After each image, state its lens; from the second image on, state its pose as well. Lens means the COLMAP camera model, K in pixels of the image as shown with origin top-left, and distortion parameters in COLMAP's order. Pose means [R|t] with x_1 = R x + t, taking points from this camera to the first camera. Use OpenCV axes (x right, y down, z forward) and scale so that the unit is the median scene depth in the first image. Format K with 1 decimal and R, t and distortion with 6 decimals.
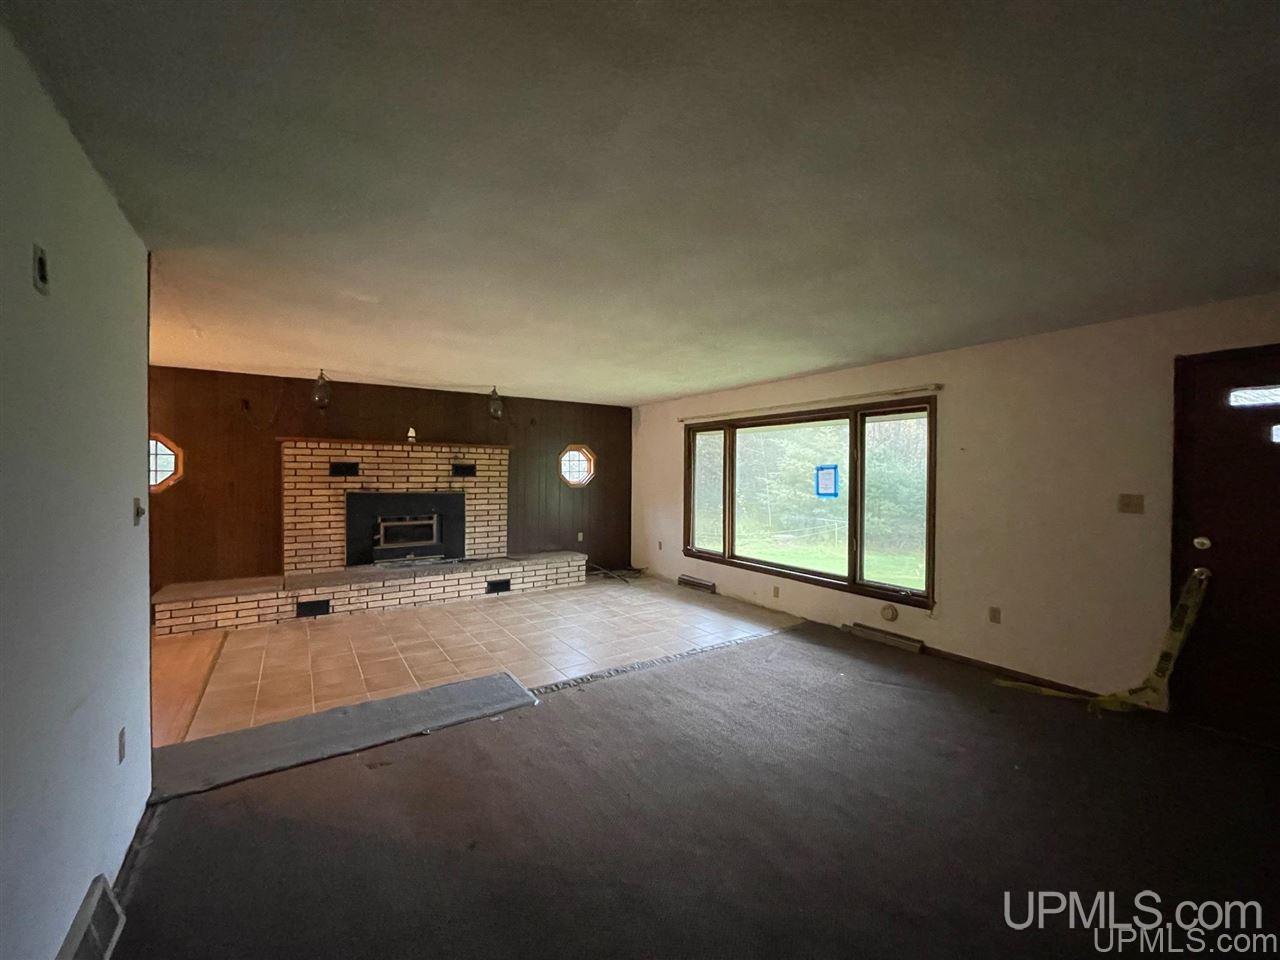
lens RADIAL K [[514.7, 0, 637.8], [0, 514.7, 476.6], [0, 0, 1]] dist [0.000253, -0.000080]
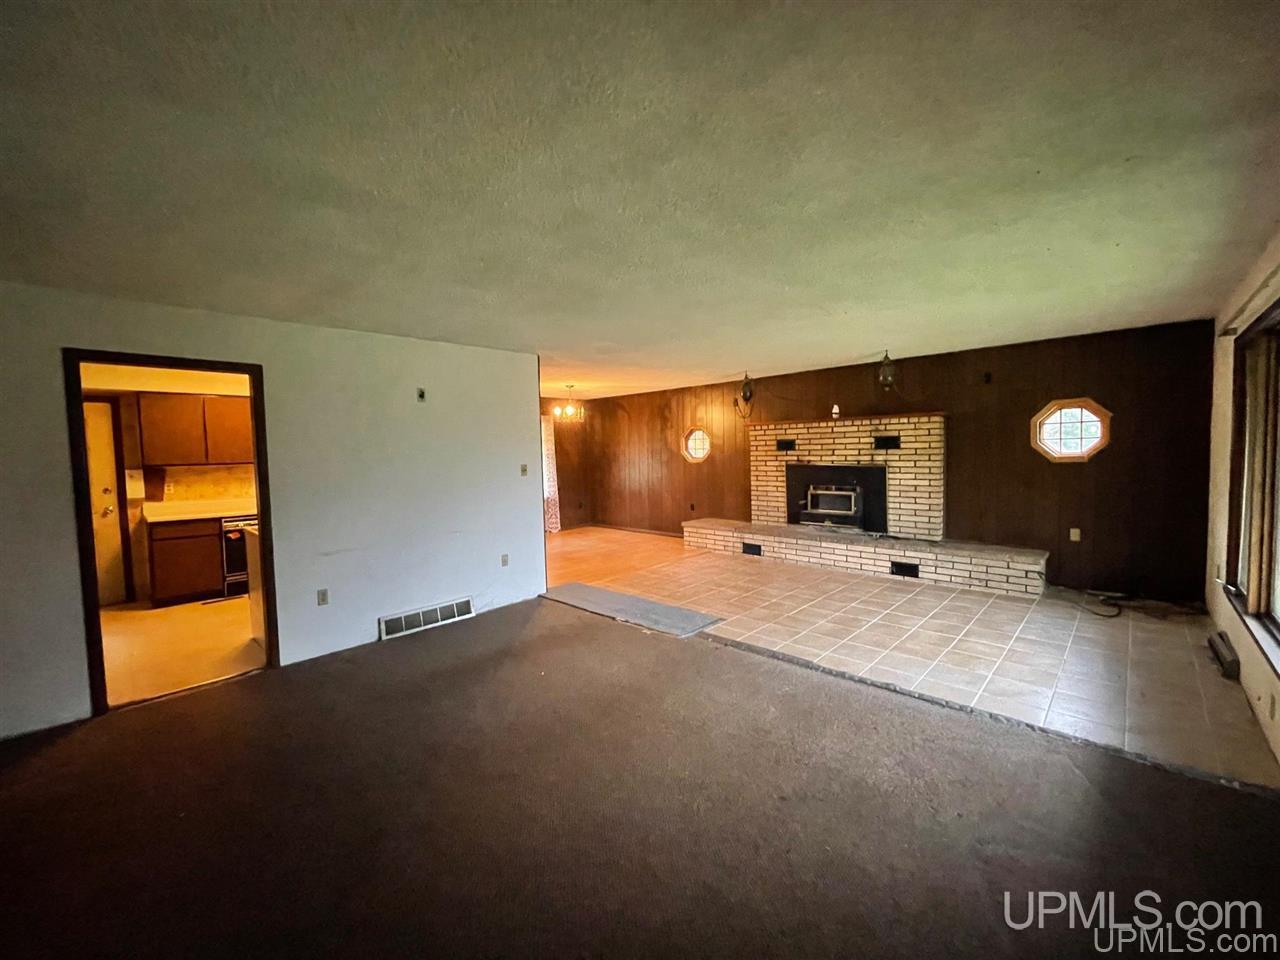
lens RADIAL K [[514.7, 0, 636.3], [0, 514.7, 477.5], [0, 0, 1]] dist [0.000253, -0.000080]
pose [[0.210120, 0.040357, -0.976842, 0.537739], [0.016688, 0.998854, 0.044856, 0.002048], [0.977533, -0.025726, 0.209205, 0.367811]]
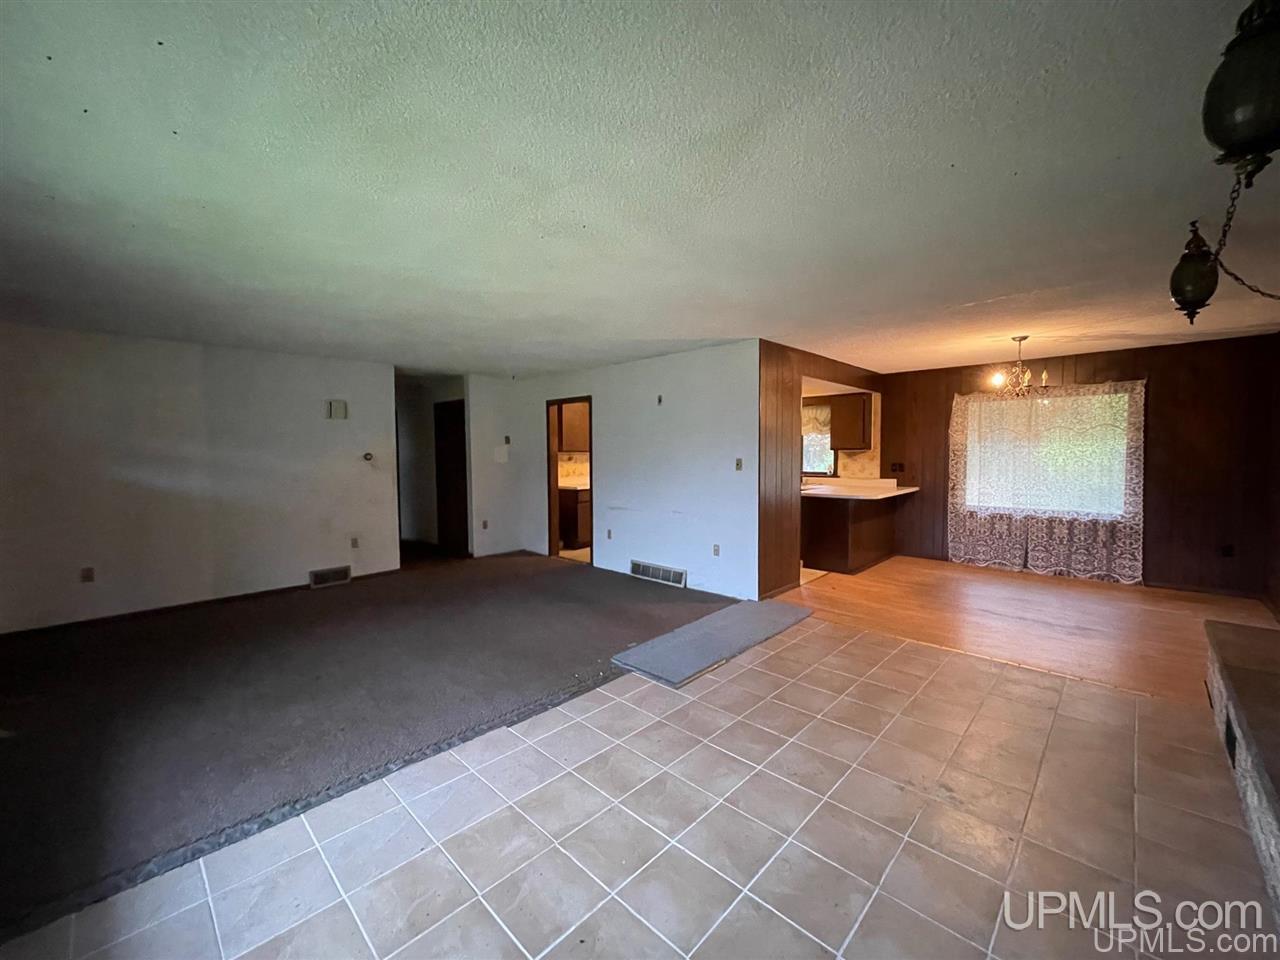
lens RADIAL K [[514.7, 0, 637.0], [0, 514.7, 475.8], [0, 0, 1]] dist [0.000253, -0.000080]
pose [[-0.977676, 0.011398, -0.209807, -0.015577], [-0.000838, 0.998308, 0.058142, -0.004923], [0.210114, 0.057020, -0.976013, 1.151151]]
